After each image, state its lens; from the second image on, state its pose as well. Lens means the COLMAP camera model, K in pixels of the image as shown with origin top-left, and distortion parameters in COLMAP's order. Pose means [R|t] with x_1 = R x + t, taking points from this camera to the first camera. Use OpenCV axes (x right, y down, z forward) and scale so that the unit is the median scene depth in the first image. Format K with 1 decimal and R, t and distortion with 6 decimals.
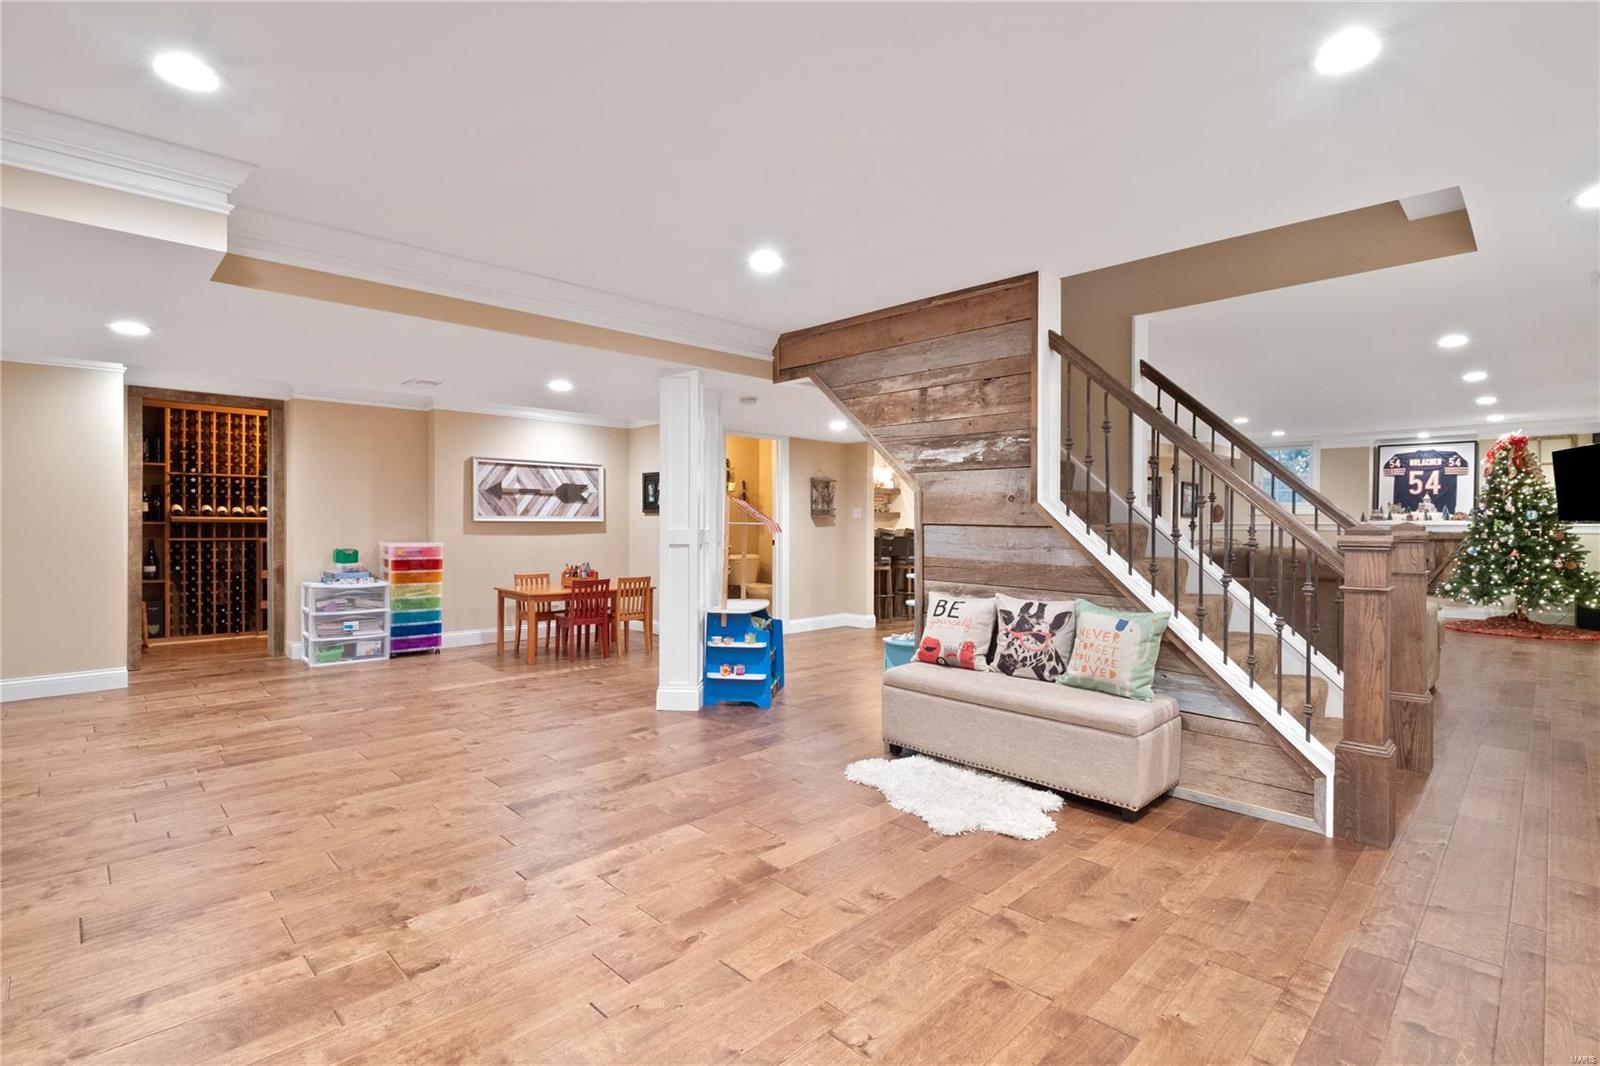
lens RADIAL K [[759.9, 0, 792.2], [0, 759.9, 528.2], [0, 0, 1]] dist [-0.018792, 0.001220]
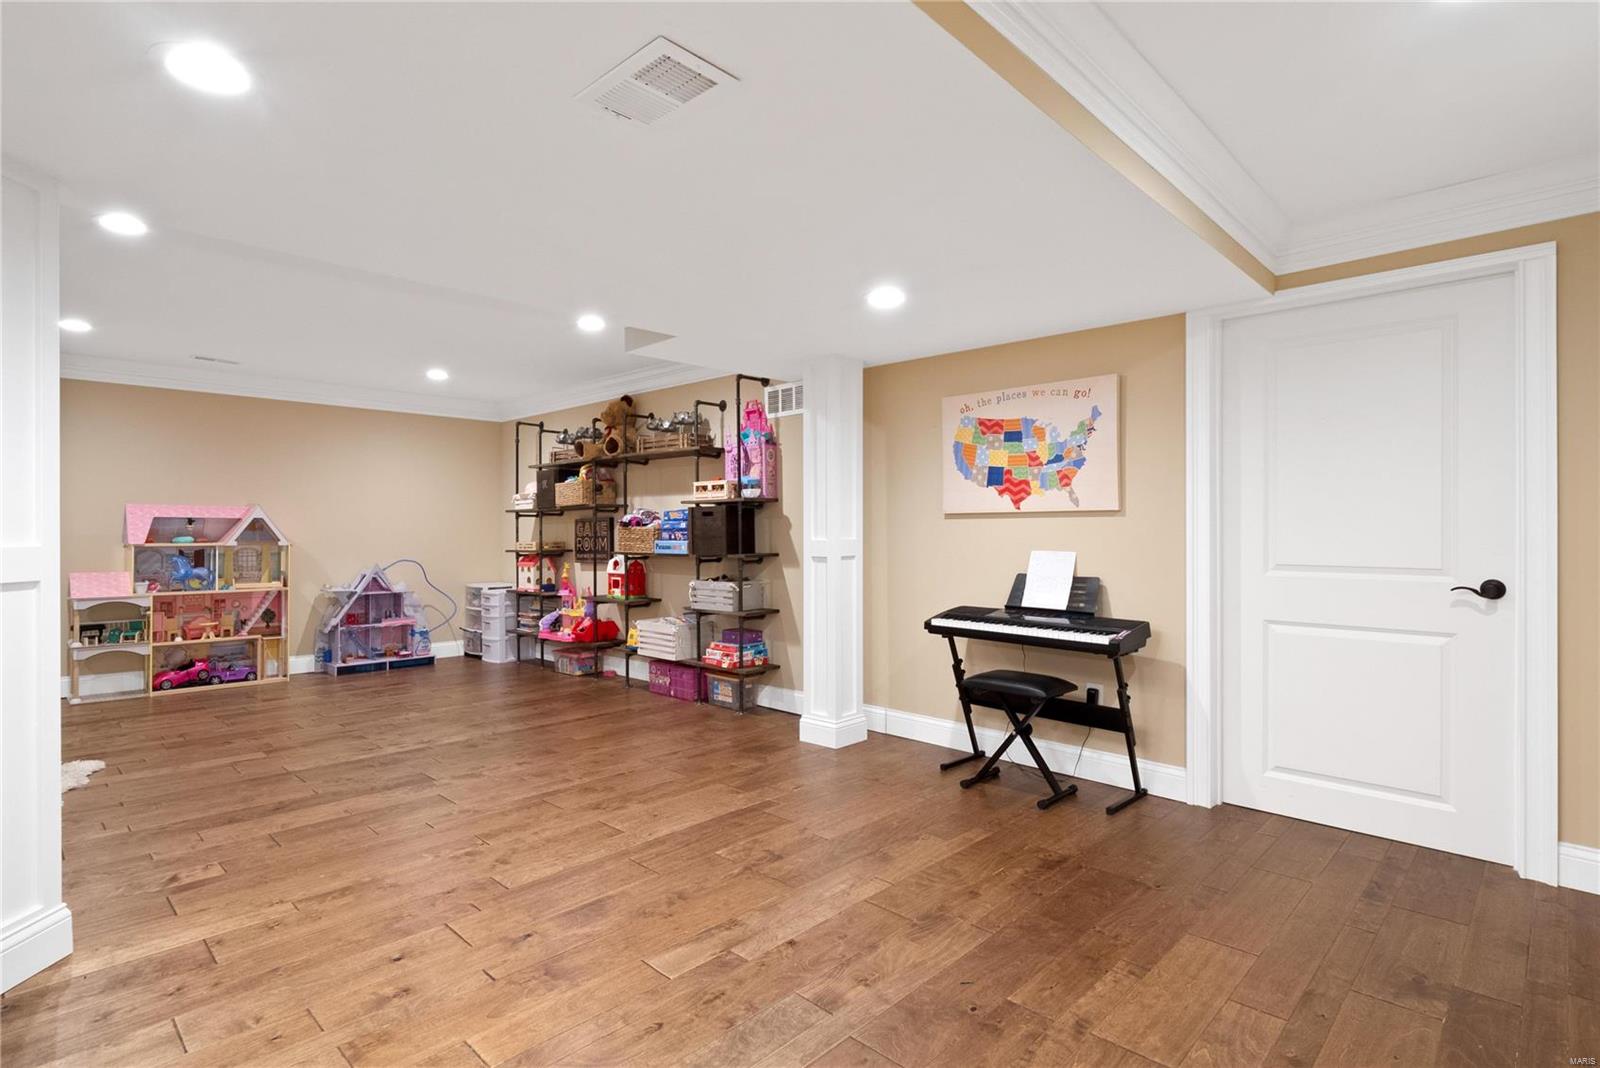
lens RADIAL K [[817.7, 0, 807.7], [0, 817.7, 531.1], [0, 0, 1]] dist [0.004004, -0.001832]
pose [[-0.999375, 0.004613, -0.035061, -0.796230], [0.004345, 0.999961, 0.007734, -0.015946], [0.035095, 0.007577, -0.999355, 1.993022]]
